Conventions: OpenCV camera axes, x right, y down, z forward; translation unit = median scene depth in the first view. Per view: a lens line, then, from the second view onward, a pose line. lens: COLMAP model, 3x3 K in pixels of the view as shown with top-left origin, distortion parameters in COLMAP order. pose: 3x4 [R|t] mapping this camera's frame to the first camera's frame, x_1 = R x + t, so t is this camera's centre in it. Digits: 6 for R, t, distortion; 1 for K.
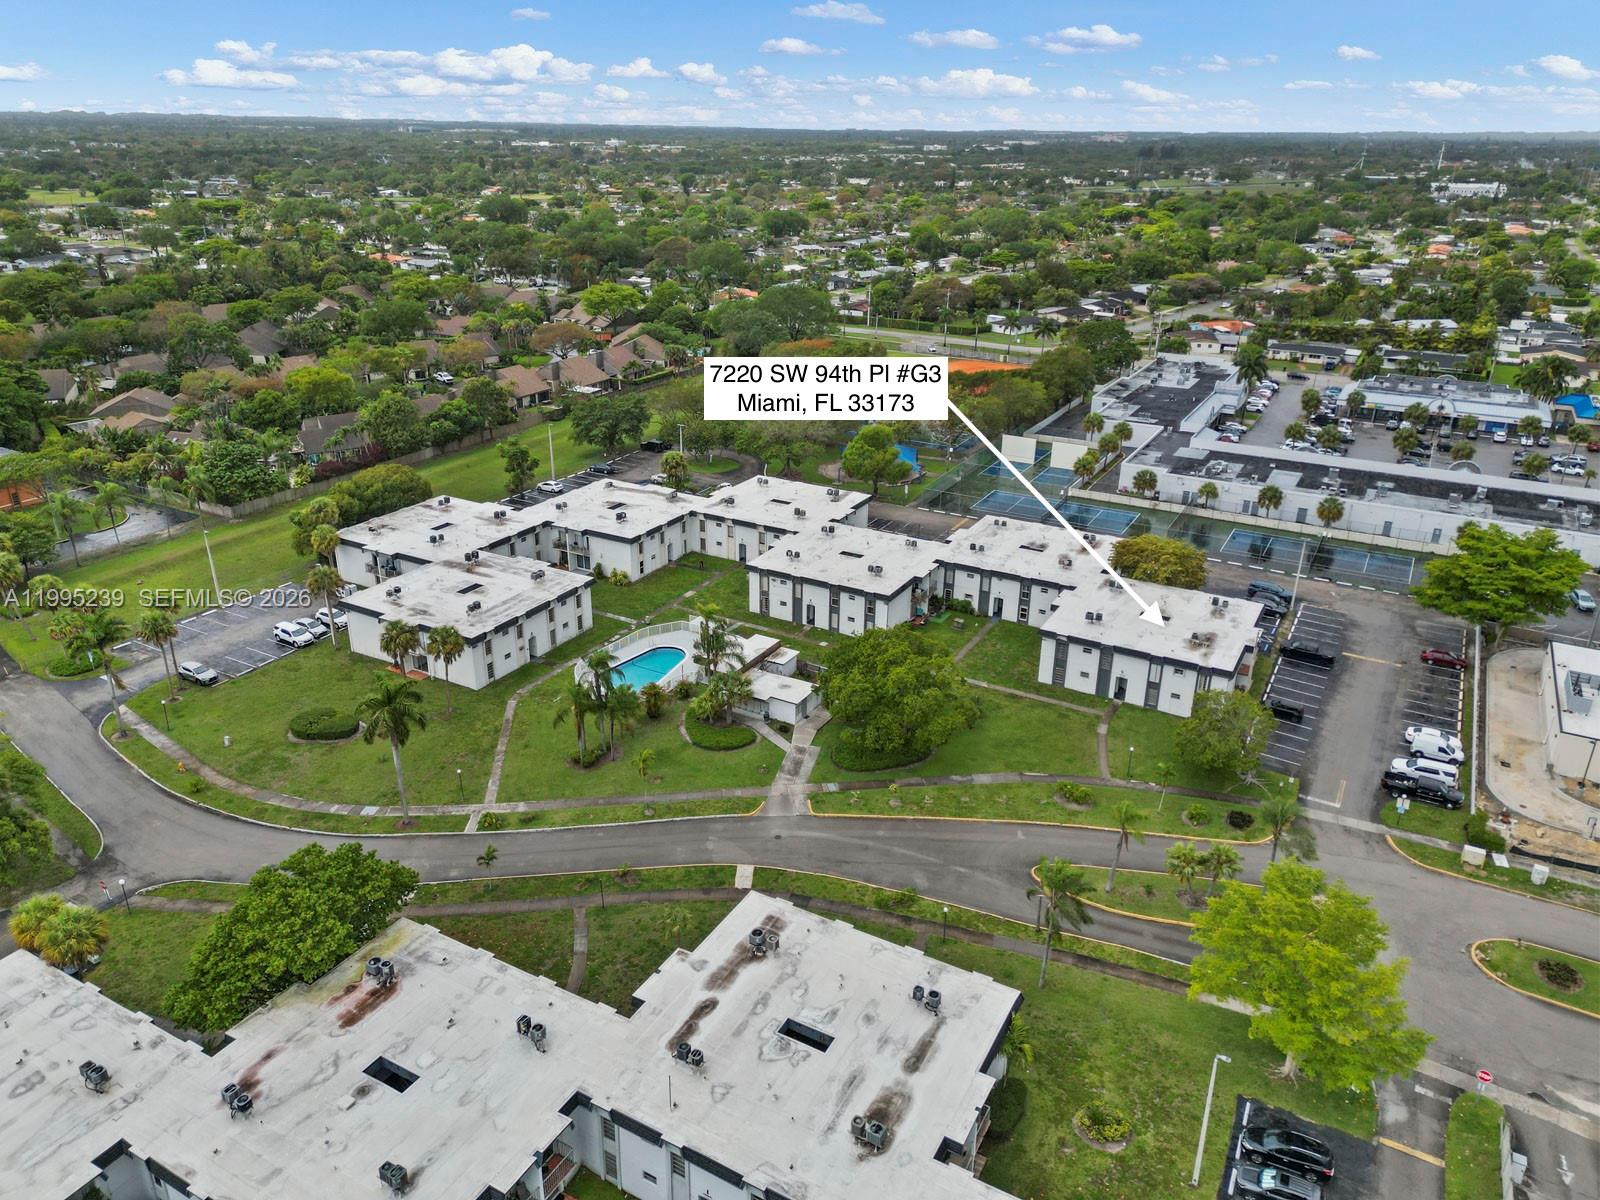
lens RADIAL K [[1106.2, 0, 800.0], [0, 1106.2, 600.0], [0, 0, 1]] dist [0.093274, 0.000170]
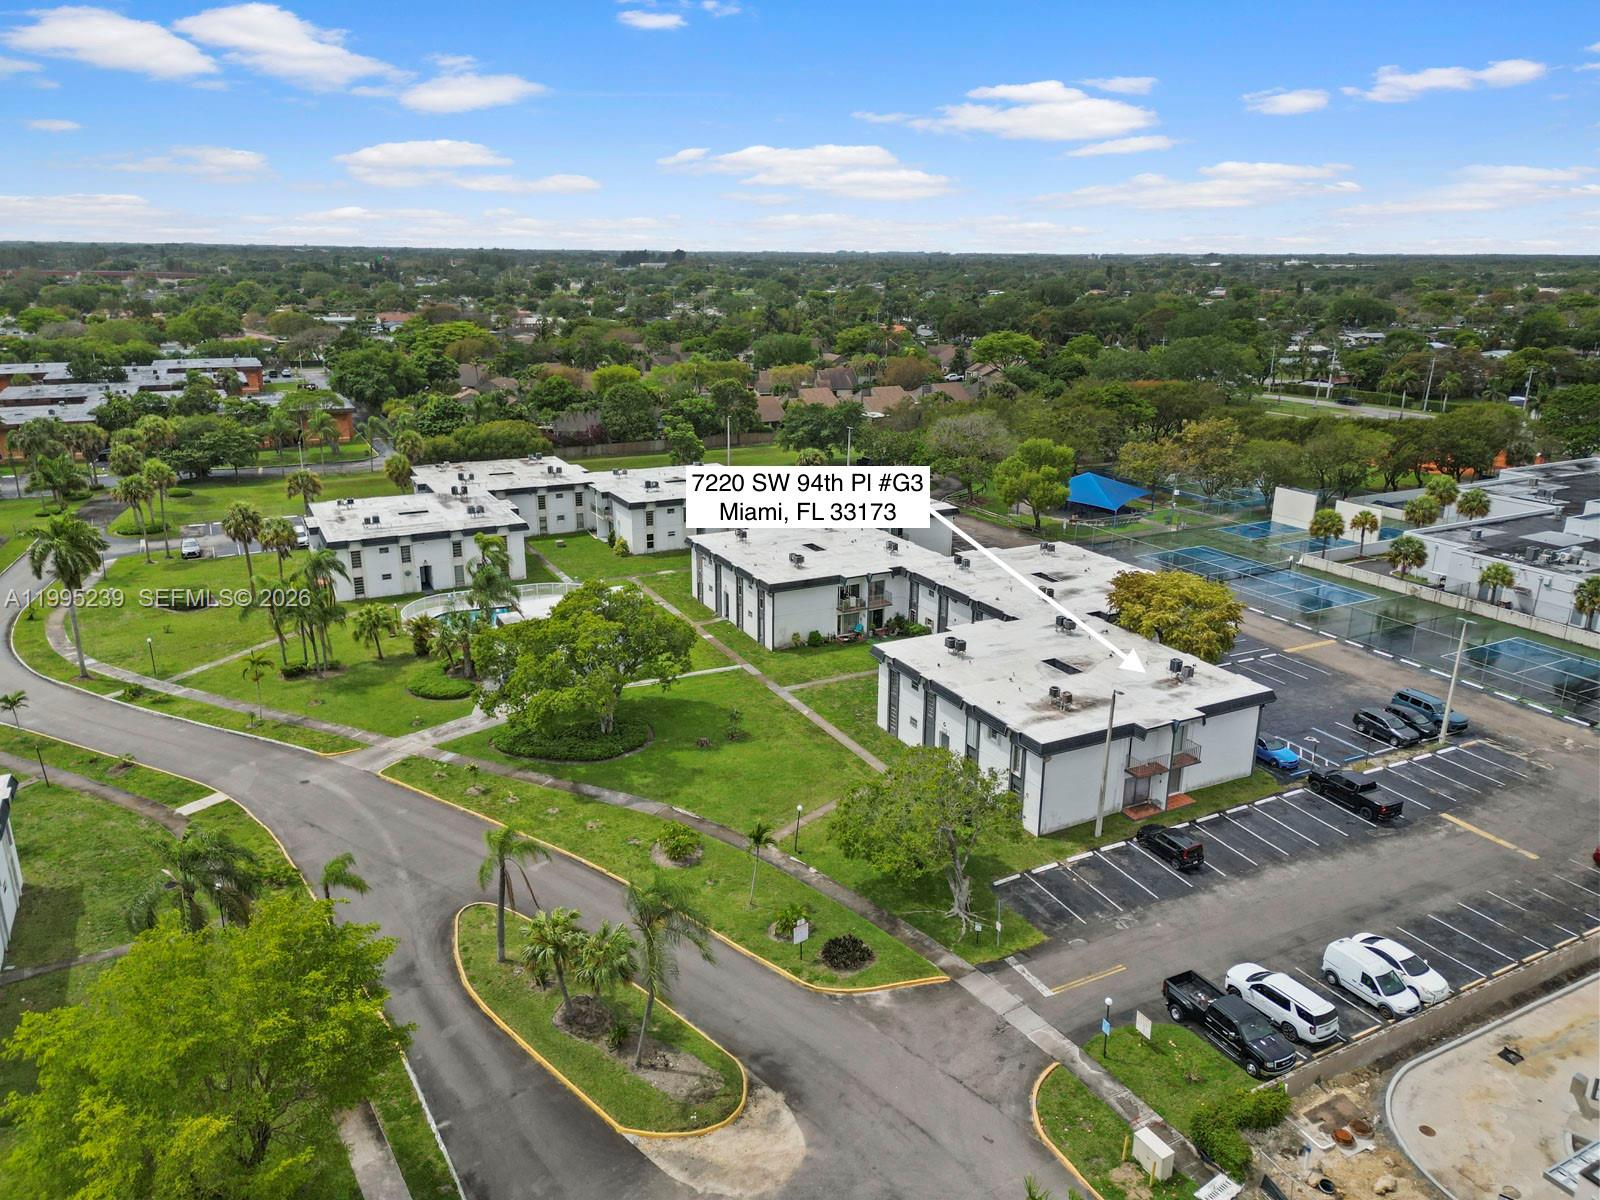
lens RADIAL K [[1120.8, 0, 800.0], [0, 1120.8, 600.0], [0, 0, 1]] dist [0.060404, 0.001254]
pose [[0.836154, 0.158198, -0.525186, 0.529338], [-0.213167, 0.975960, -0.045403, 0.038358], [0.505378, 0.149916, 0.849776, 0.371775]]
